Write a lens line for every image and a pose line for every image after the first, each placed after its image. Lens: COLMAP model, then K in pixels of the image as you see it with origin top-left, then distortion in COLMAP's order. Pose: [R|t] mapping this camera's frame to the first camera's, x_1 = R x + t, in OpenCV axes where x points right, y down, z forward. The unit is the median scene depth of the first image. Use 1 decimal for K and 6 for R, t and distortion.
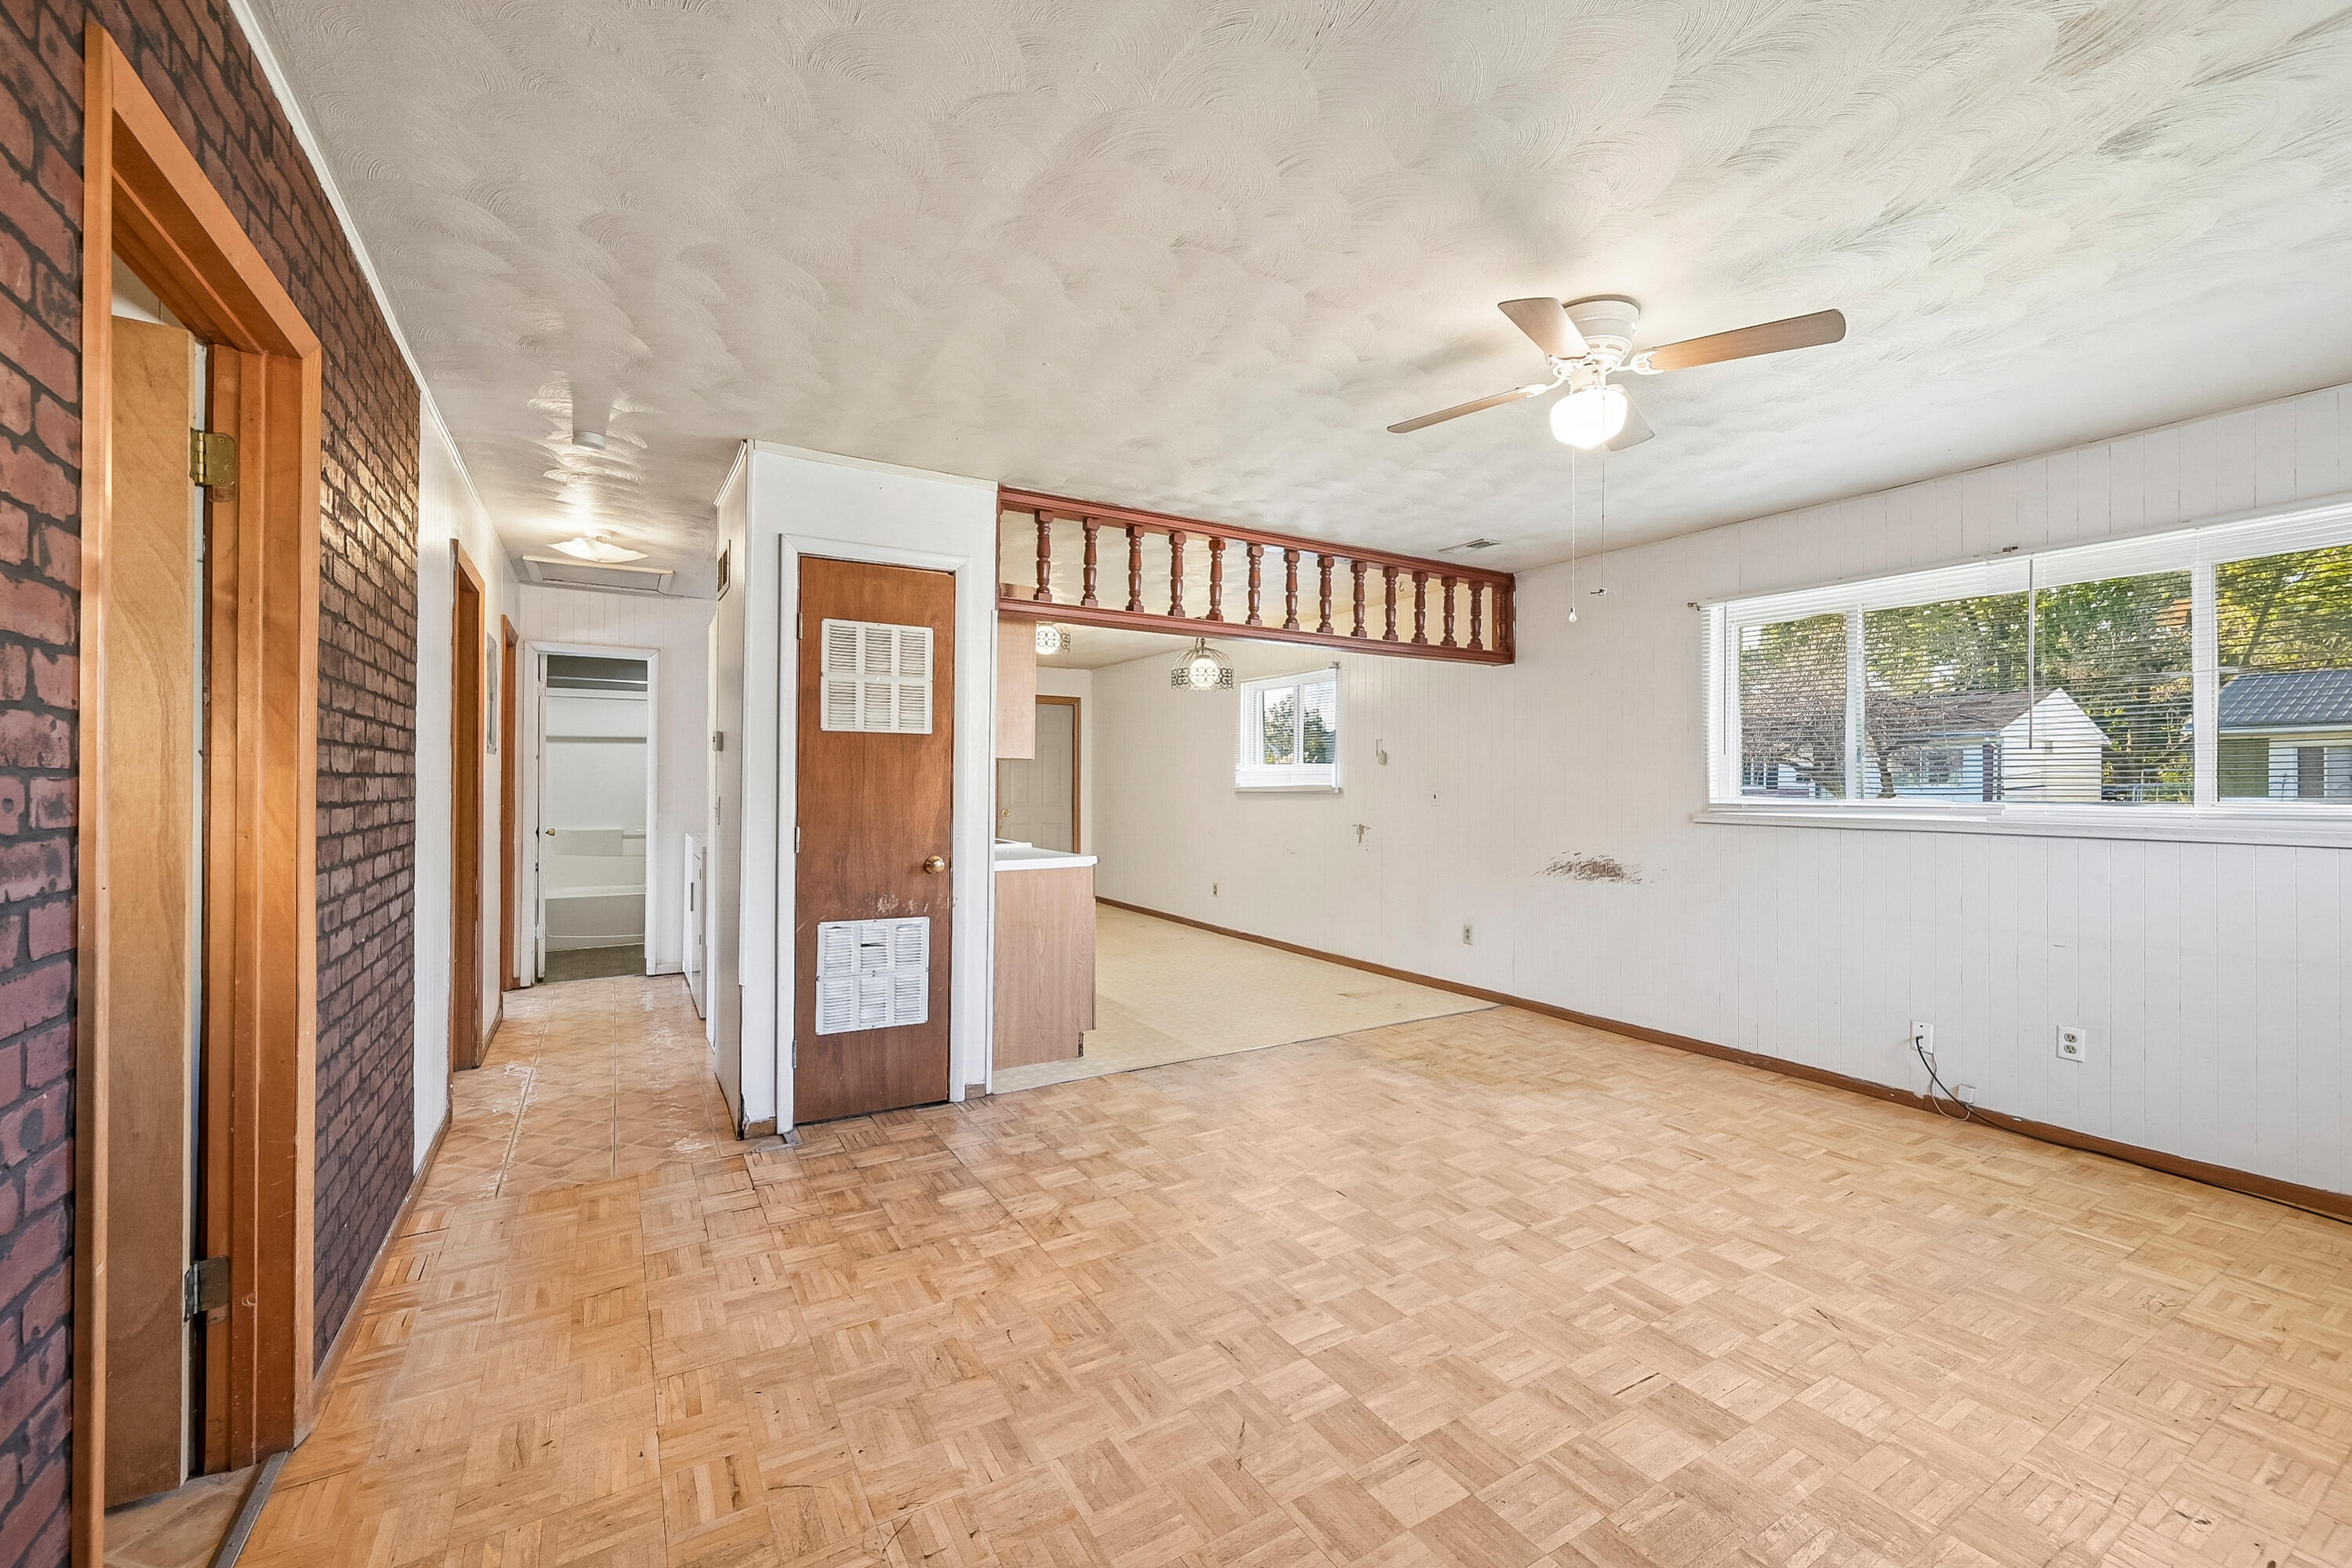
lens RADIAL K [[938.7, 0, 1175.6], [0, 938.7, 776.3], [0, 0, 1]] dist [0.000824, 0.000096]
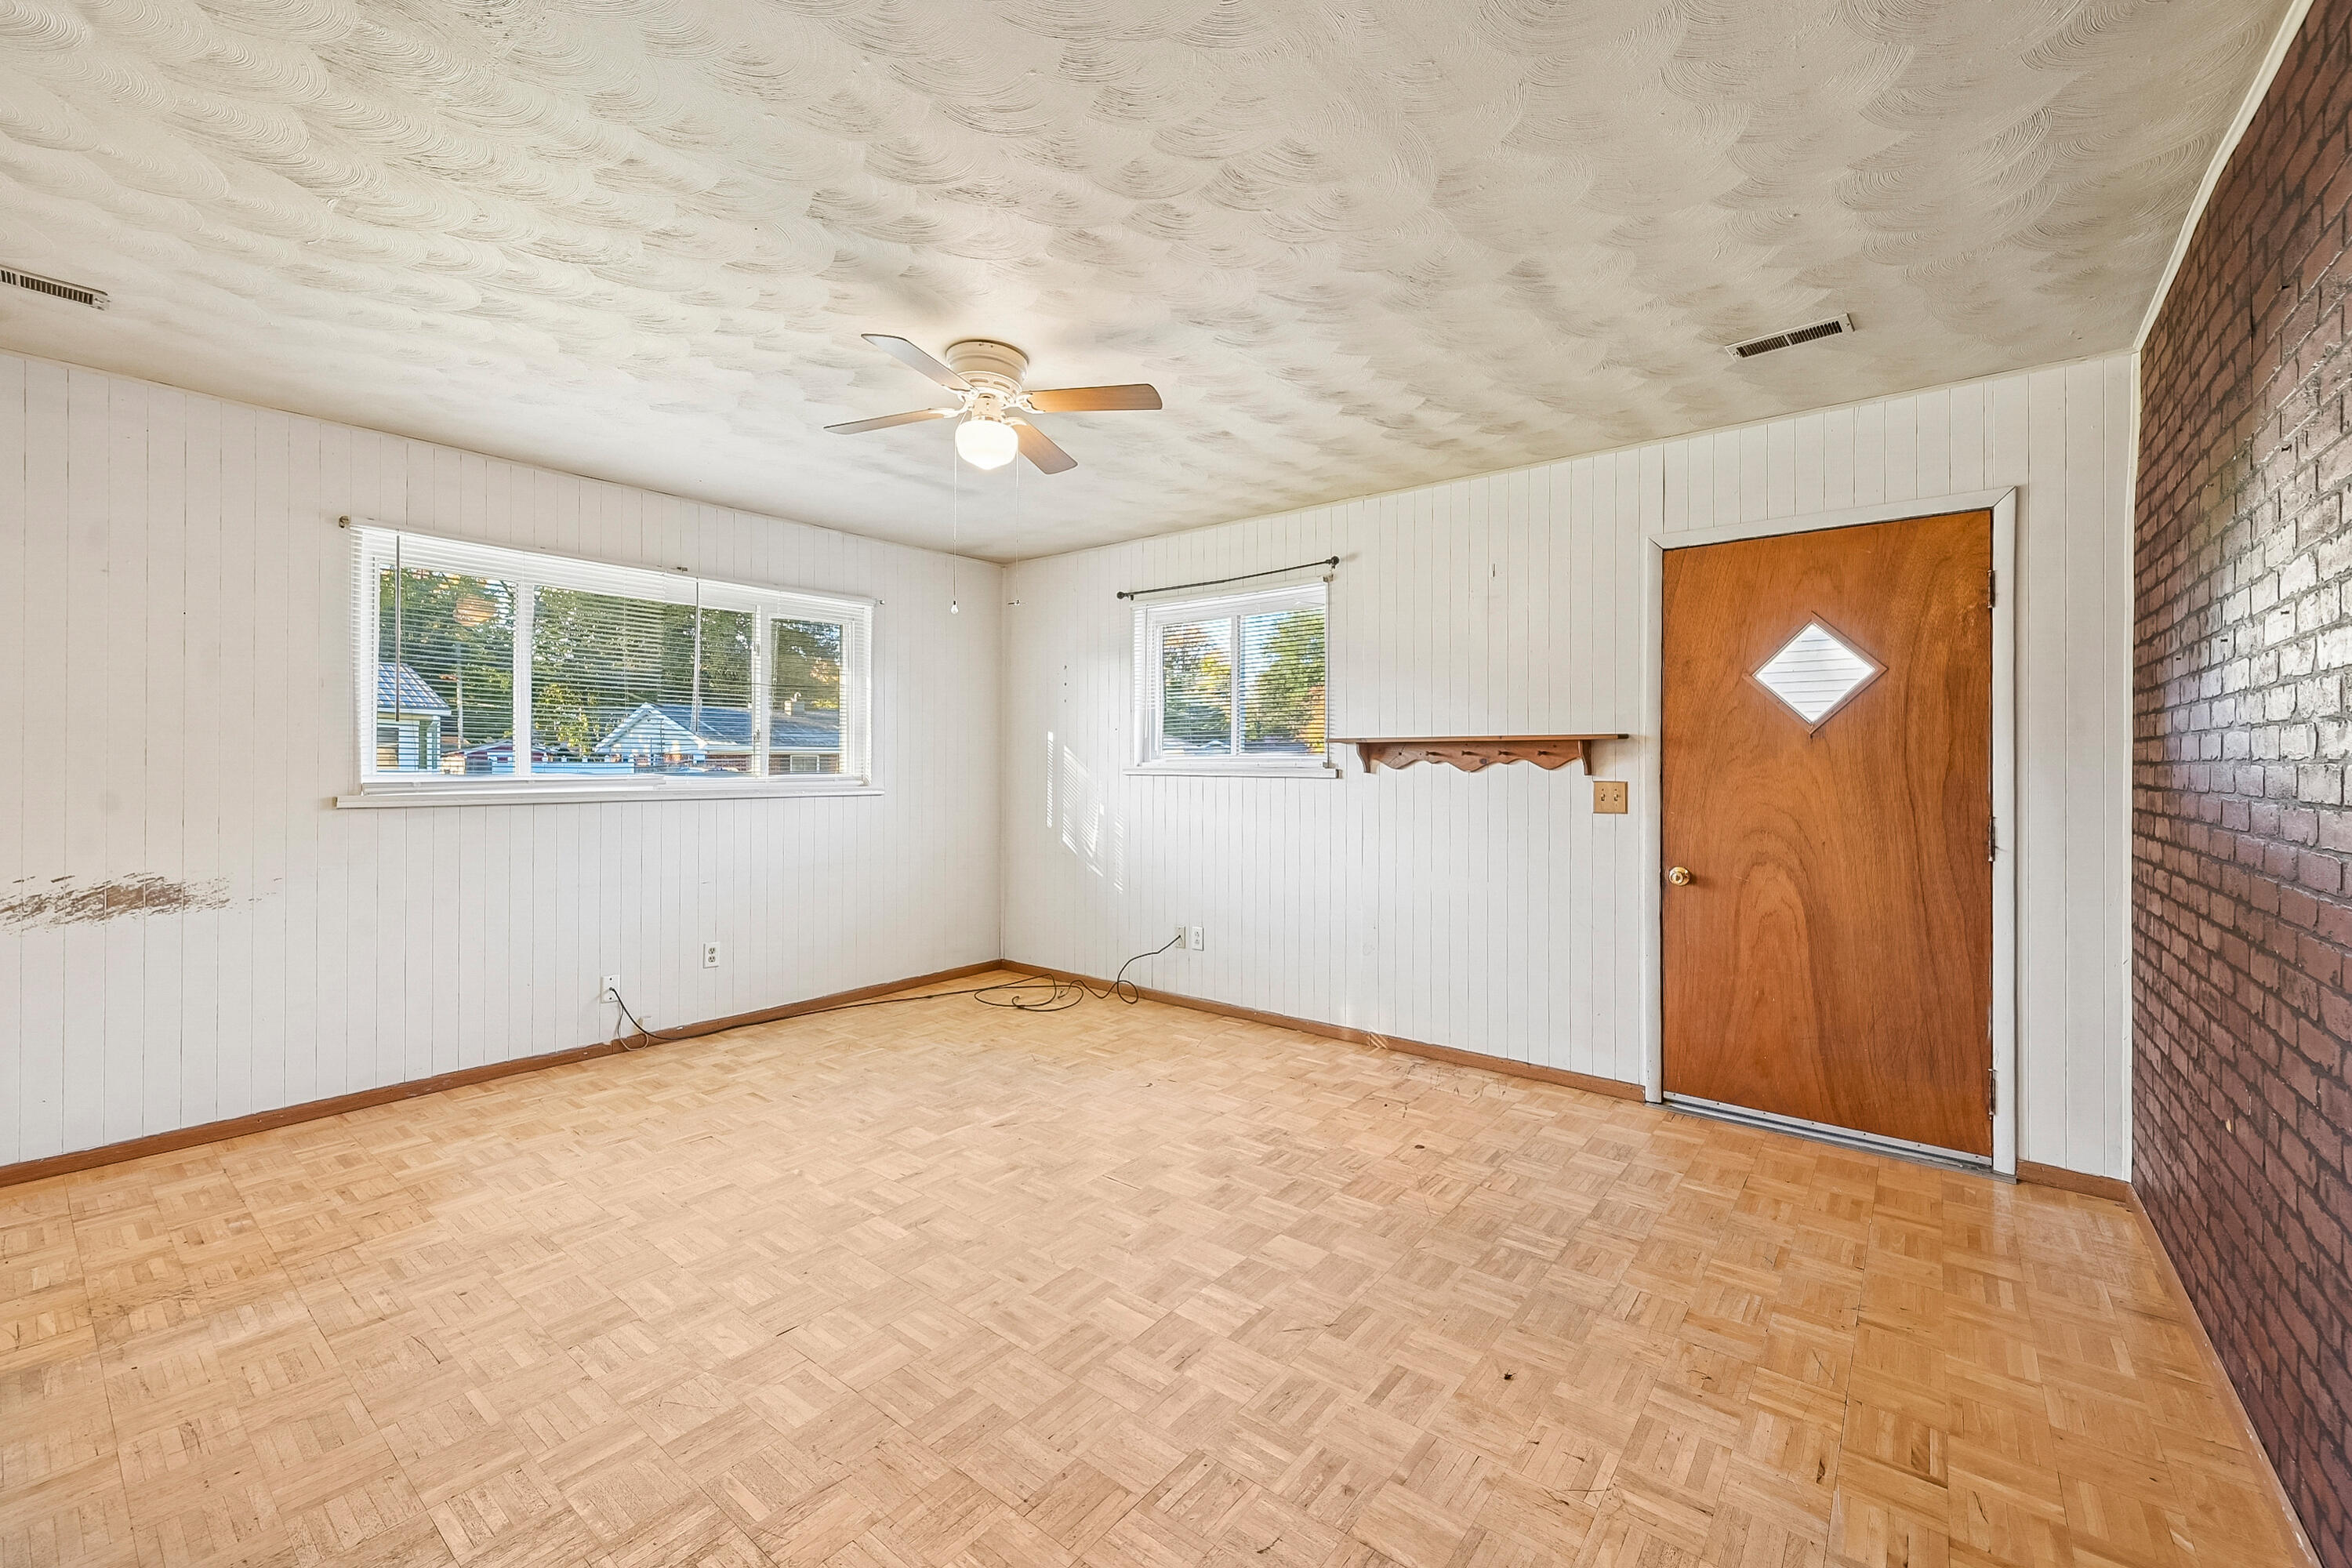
lens RADIAL K [[945.3, 0, 1177.0], [0, 945.3, 770.7], [0, 0, 1]] dist [0.004171, 0.000281]
pose [[-0.348099, -0.011924, 0.937382, -0.496521], [-0.013095, 0.999883, 0.007857, 0.004806], [-0.937366, -0.009540, -0.348215, 0.804051]]
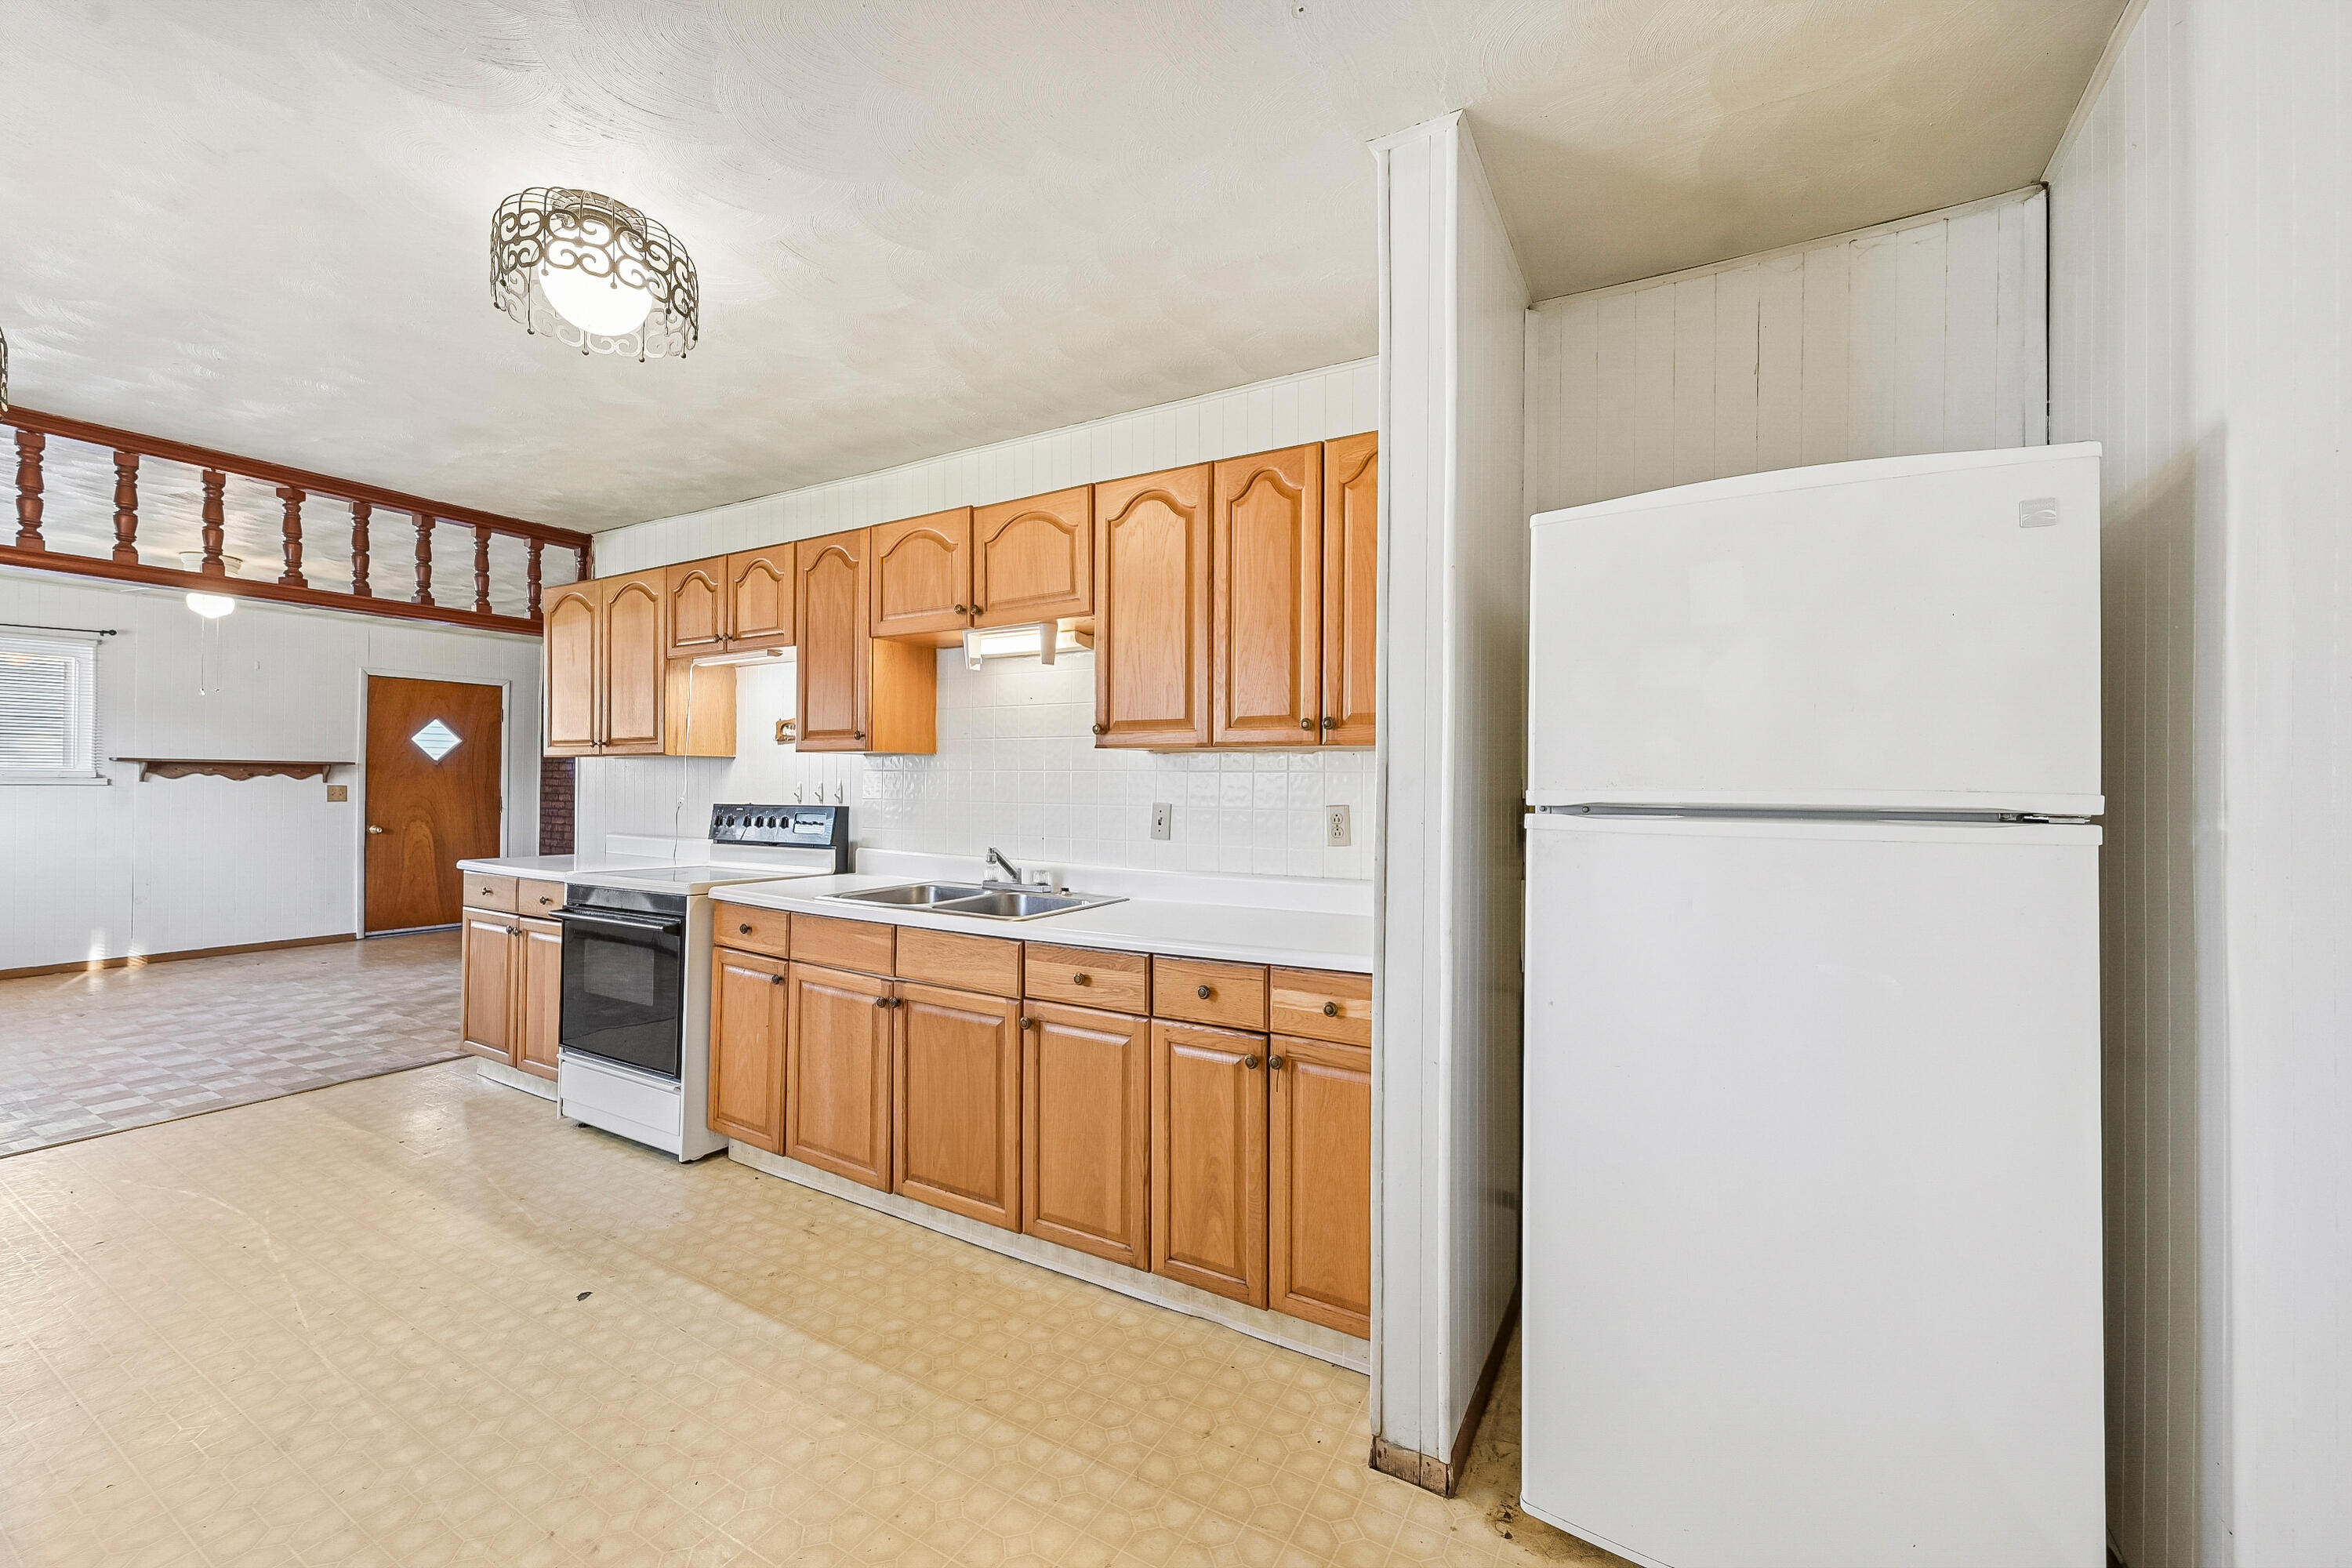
lens RADIAL K [[928.5, 0, 1170.4], [0, 928.5, 780.5], [0, 0, 1]] dist [0.000139, 0.000424]
pose [[-0.877508, -0.015134, -0.479322, -0.316923], [-0.010066, 0.999863, -0.013143, 0.015471], [0.479456, -0.006708, -0.877541, 2.644161]]
